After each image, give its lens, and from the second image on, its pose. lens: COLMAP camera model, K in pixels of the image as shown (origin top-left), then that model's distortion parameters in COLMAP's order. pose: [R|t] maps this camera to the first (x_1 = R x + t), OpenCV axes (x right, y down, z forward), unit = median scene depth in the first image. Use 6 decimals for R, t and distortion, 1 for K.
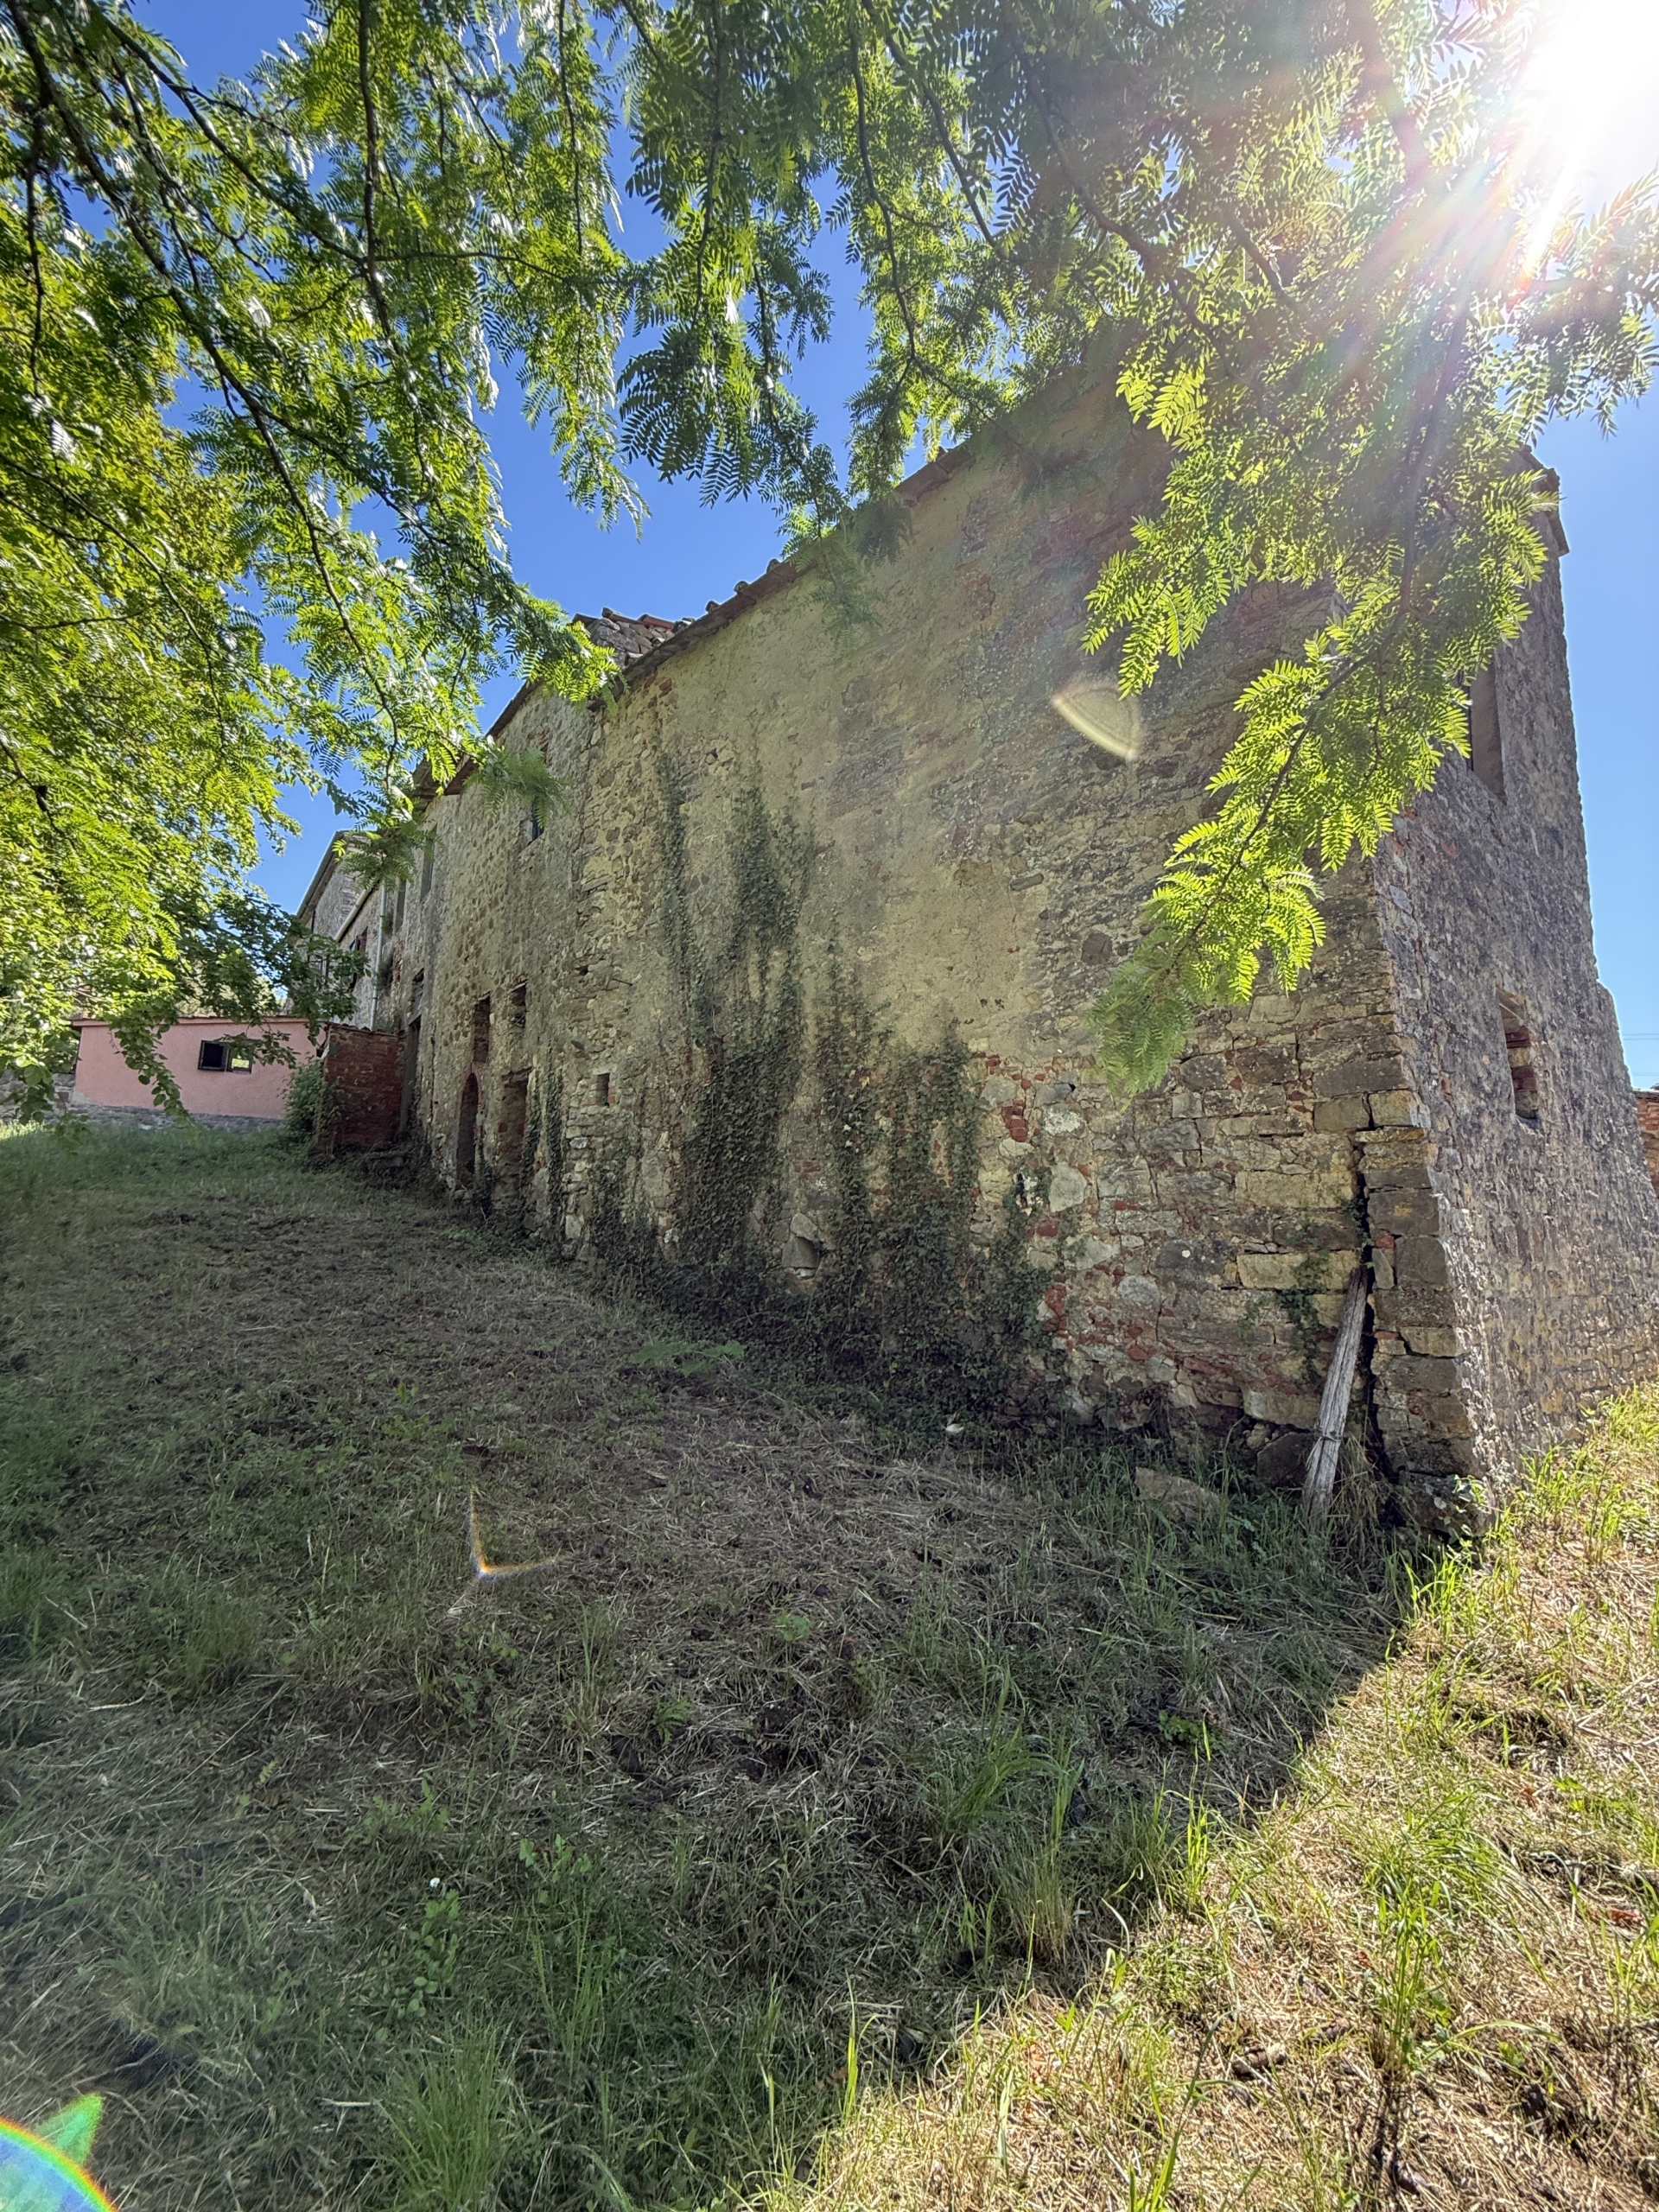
lens RADIAL K [[885.8, 0, 829.9], [0, 885.8, 1106.3], [0, 0, 1]] dist [0.002378, 0.000311]
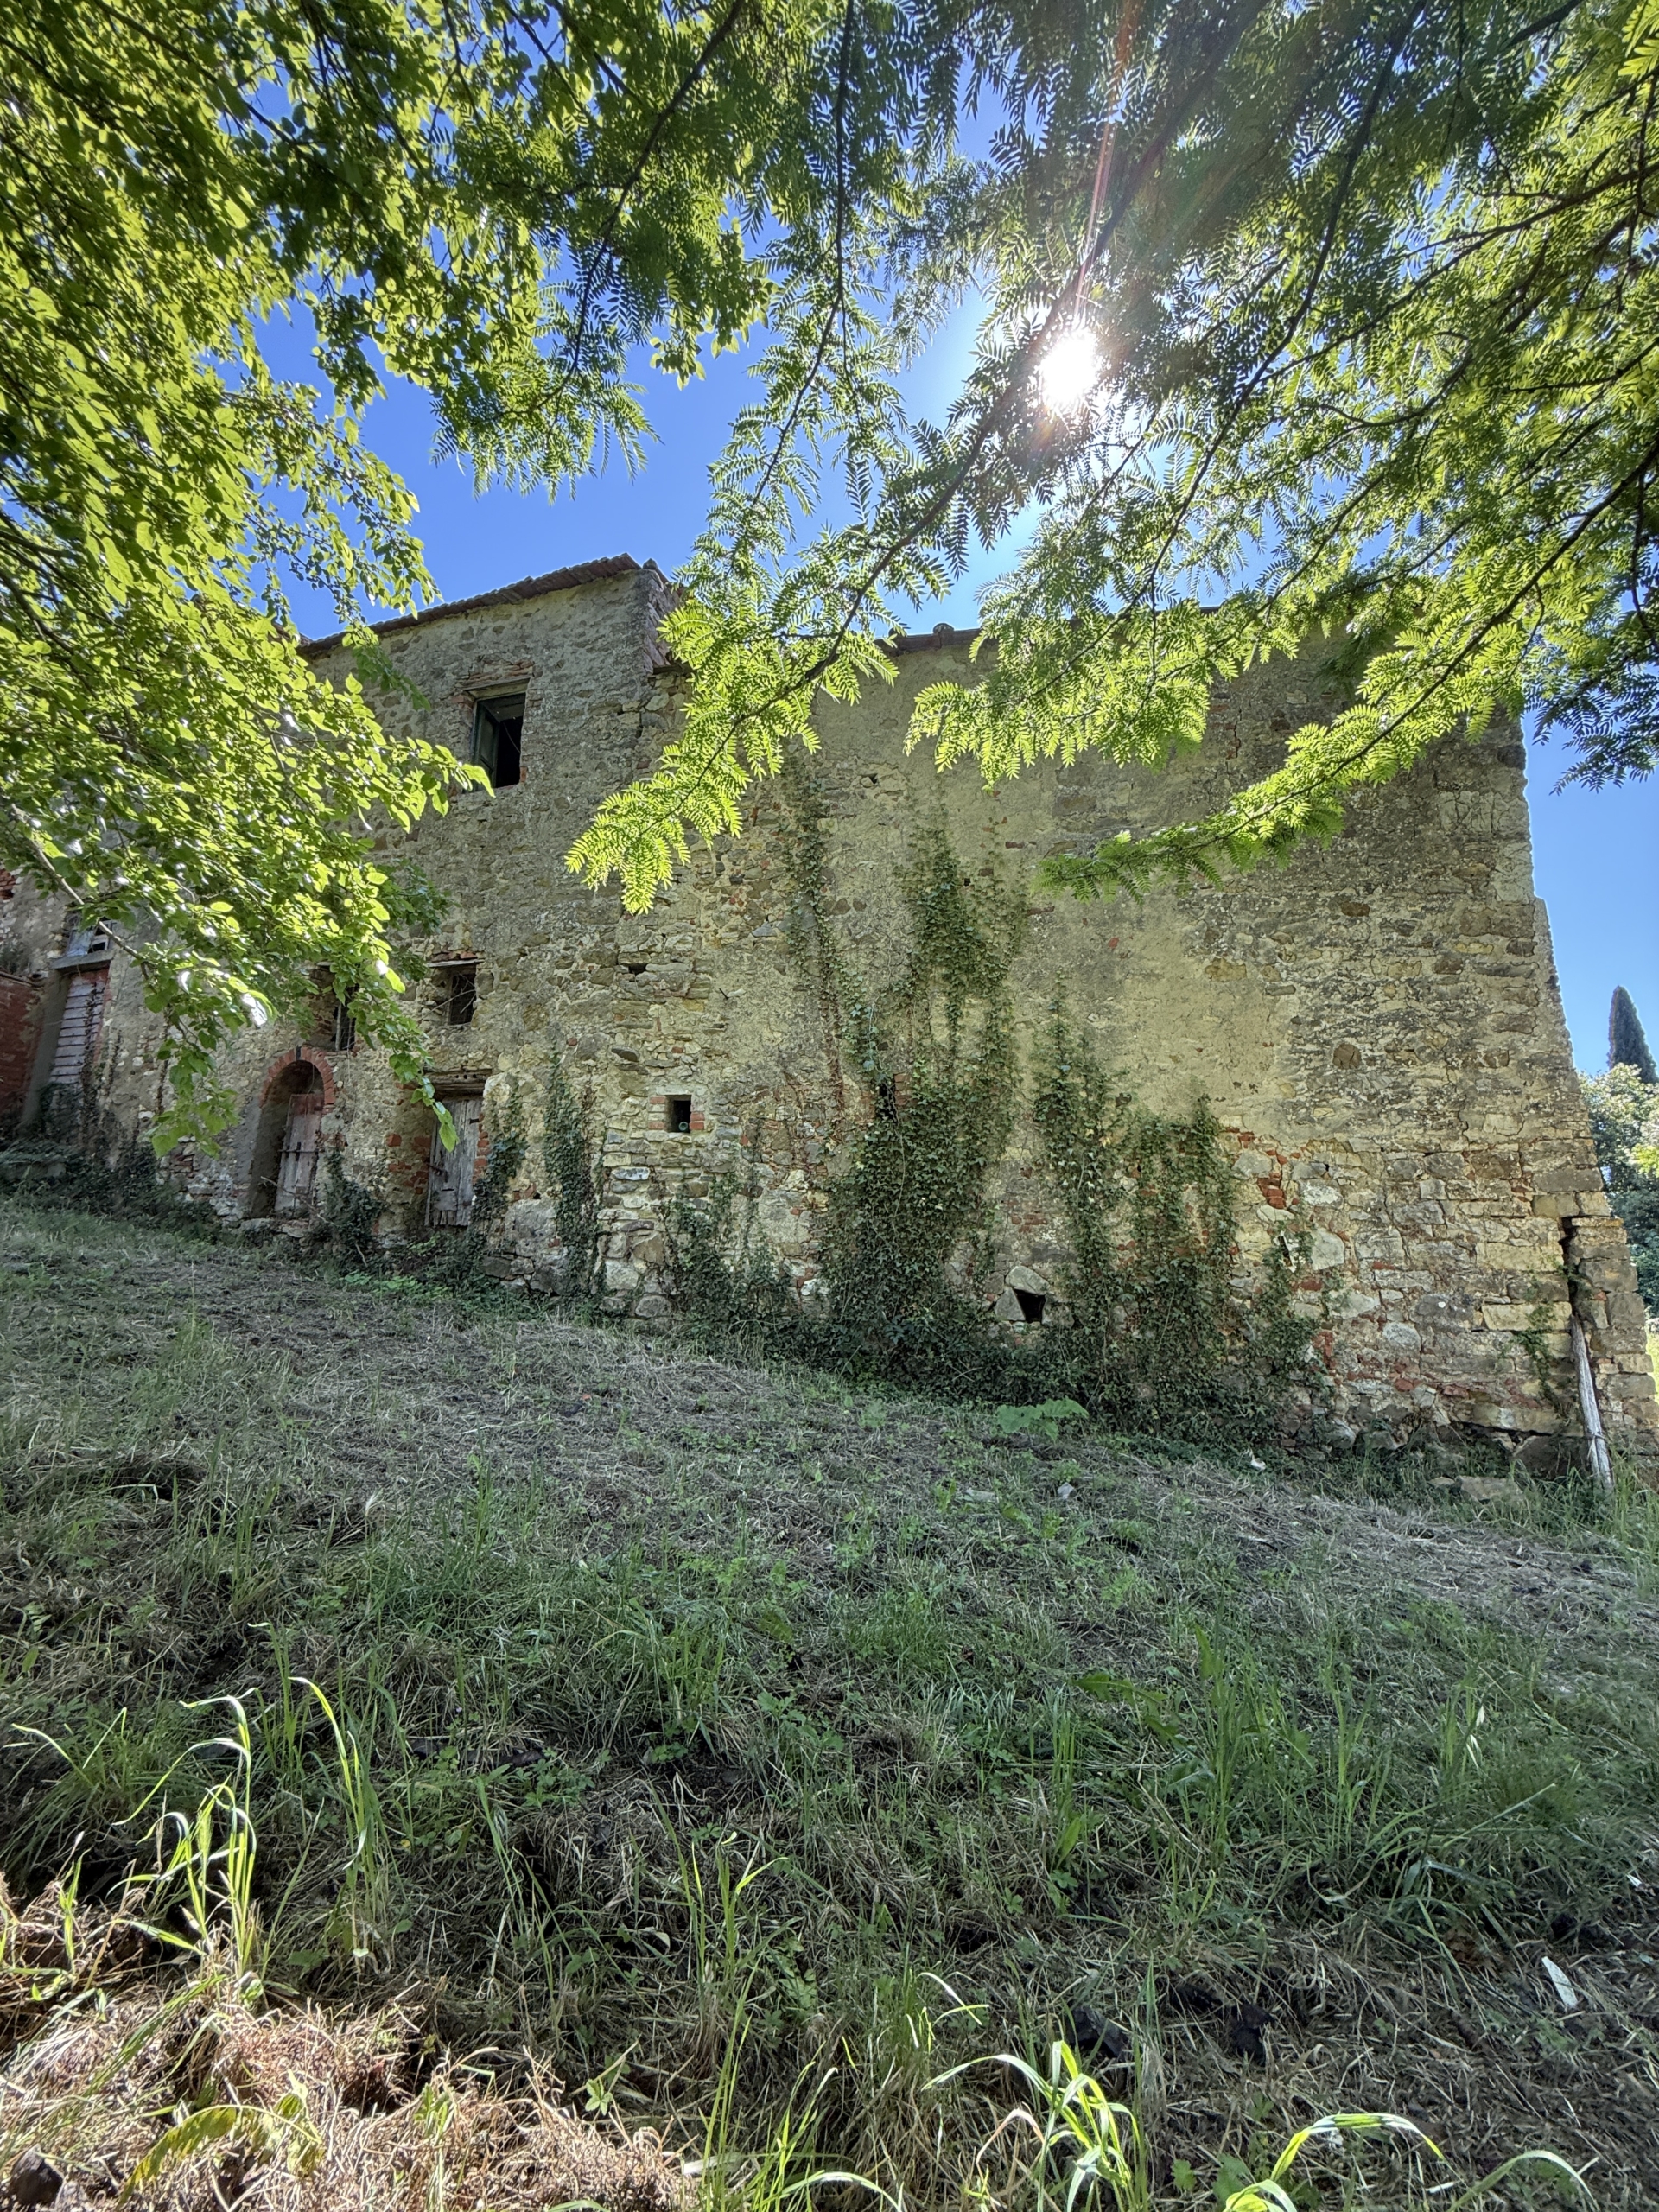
lens RADIAL K [[885.8, 0, 829.9], [0, 885.8, 1109.2], [0, 0, 1]] dist [0.002378, 0.000311]
pose [[0.846943, 0.102888, 0.521634, -0.873820], [-0.080596, 0.994604, -0.065318, 0.031971], [-0.525540, 0.013279, 0.850665, 0.298941]]
